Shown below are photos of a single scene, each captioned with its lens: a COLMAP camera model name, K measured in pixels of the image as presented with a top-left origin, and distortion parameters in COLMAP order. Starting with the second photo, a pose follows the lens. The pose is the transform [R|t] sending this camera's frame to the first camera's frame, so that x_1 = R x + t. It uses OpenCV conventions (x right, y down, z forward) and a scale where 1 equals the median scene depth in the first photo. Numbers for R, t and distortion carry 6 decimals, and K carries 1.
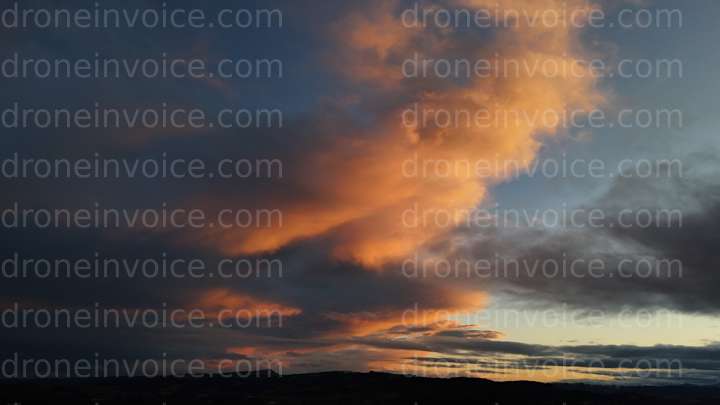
lens RADIAL K [[522.3, 0, 359.7], [0, 522.3, 201.8], [0, 0, 1]] dist [-0.002907, 0.001165]
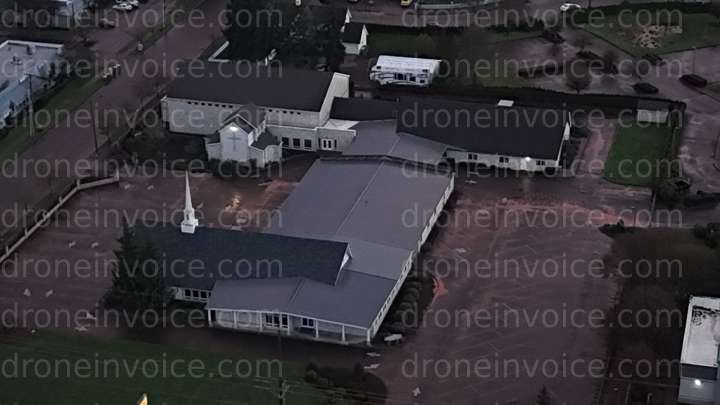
lens RADIAL K [[522.3, 0, 360.1], [0, 522.3, 200.9], [0, 0, 1]] dist [-0.002907, 0.001165]
pose [[1.000000, 0.000264, 0.000537, 0.000118], [-0.000263, 1.000000, -0.000819, -0.286108], [-0.000537, 0.000819, 1.000000, -0.000236]]
